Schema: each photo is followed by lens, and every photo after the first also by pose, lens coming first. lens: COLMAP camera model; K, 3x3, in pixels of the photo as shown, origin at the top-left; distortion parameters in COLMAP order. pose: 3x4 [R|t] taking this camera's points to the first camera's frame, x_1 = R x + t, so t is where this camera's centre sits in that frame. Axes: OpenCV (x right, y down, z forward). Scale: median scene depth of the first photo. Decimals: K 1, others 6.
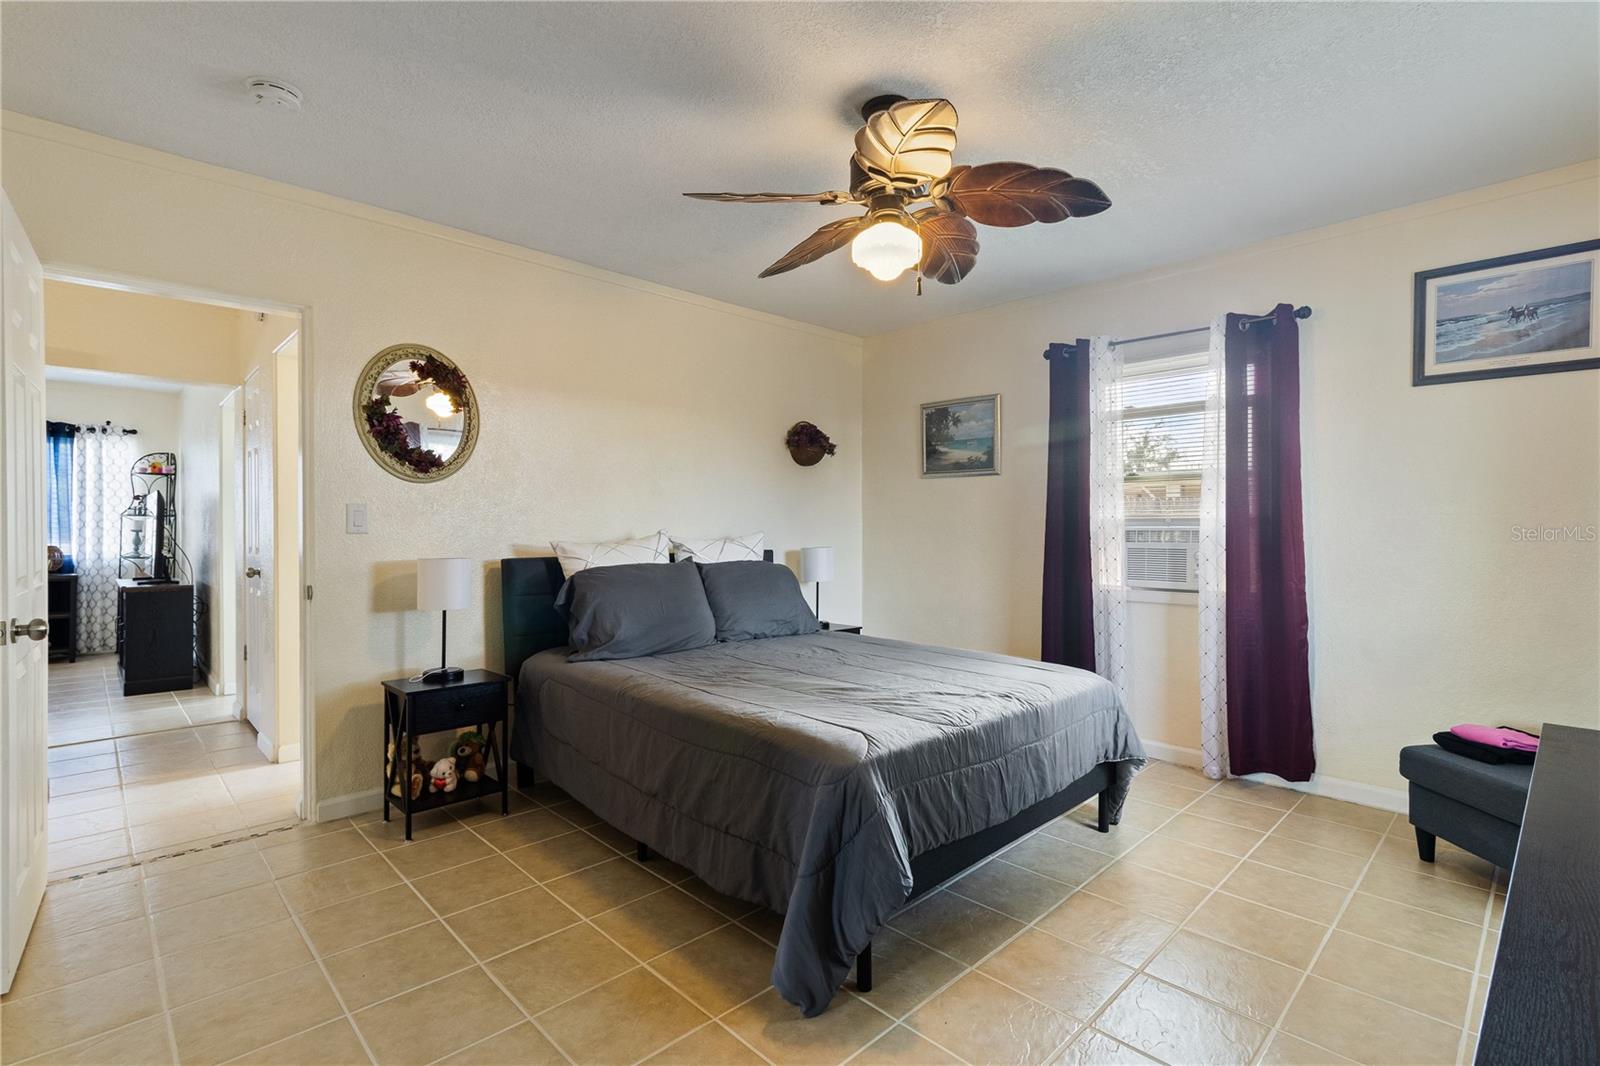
lens RADIAL K [[740.2, 0, 800.0], [0, 740.2, 534.4], [0, 0, 1]] dist [-0.002583, -0.000877]
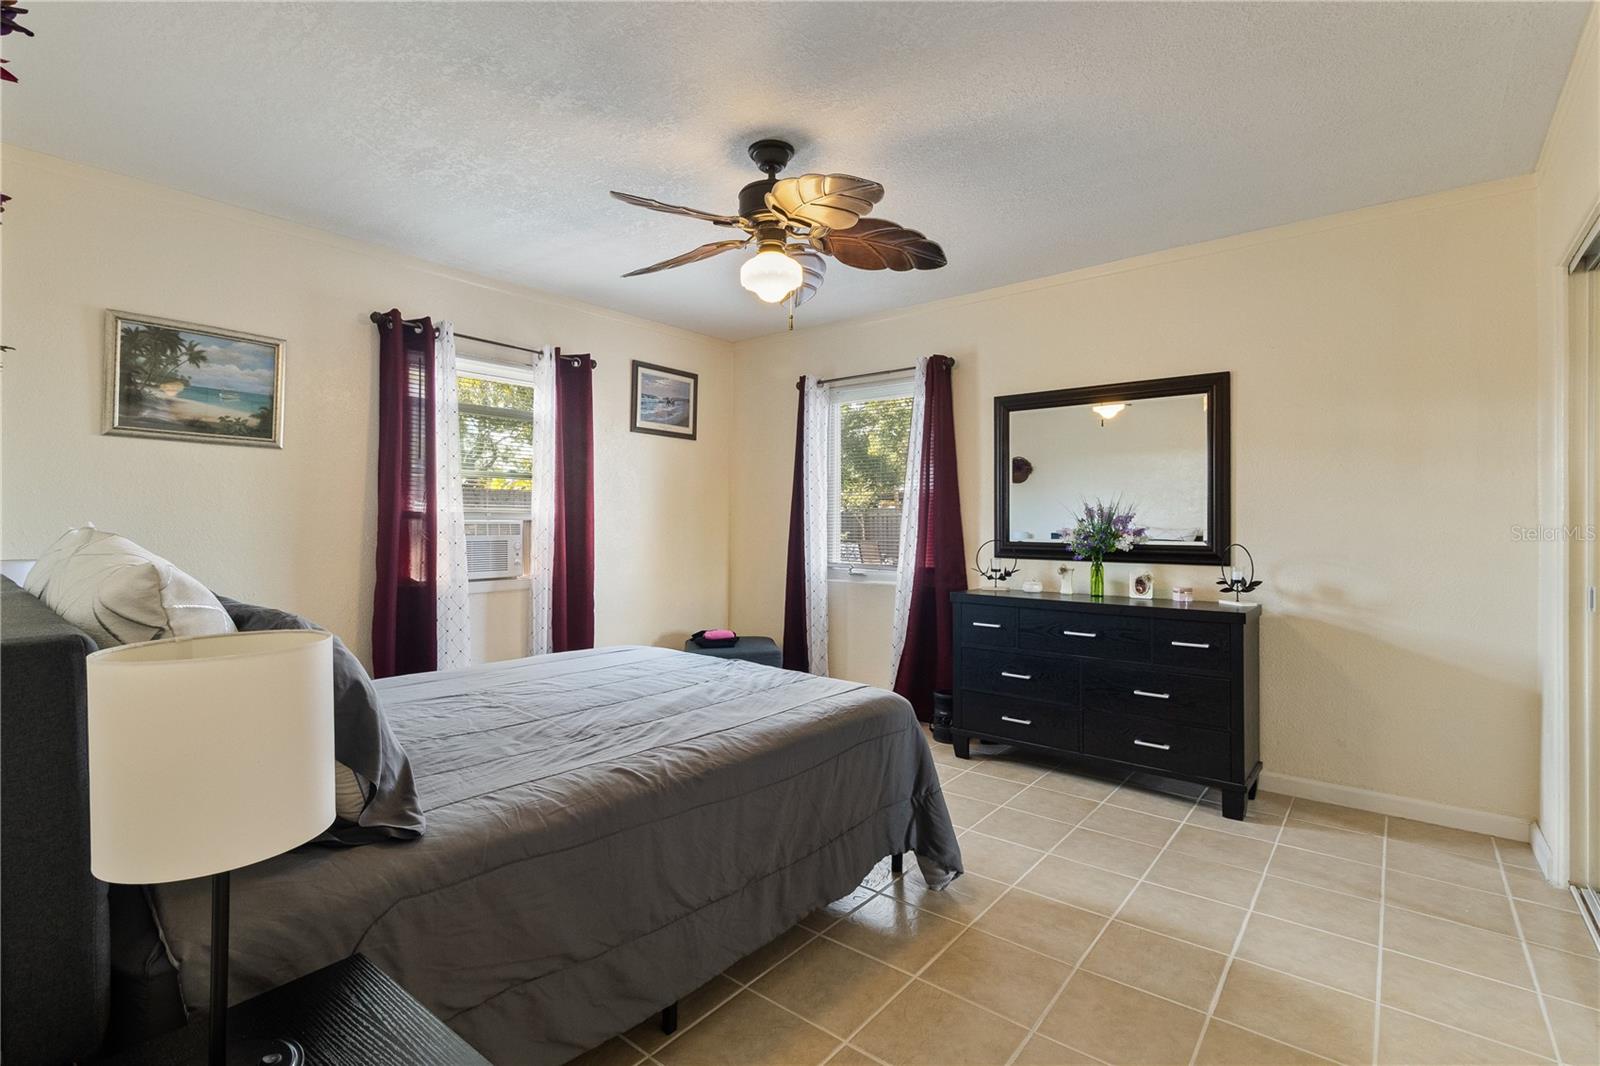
lens RADIAL K [[740.2, 0, 796.1], [0, 740.2, 523.8], [0, 0, 1]] dist [-0.002583, -0.000877]
pose [[-0.124773, -0.004060, 0.992177, -0.525574], [0.002339, 0.999988, 0.004386, -0.007885], [-0.992183, 0.002868, -0.124762, 0.580521]]
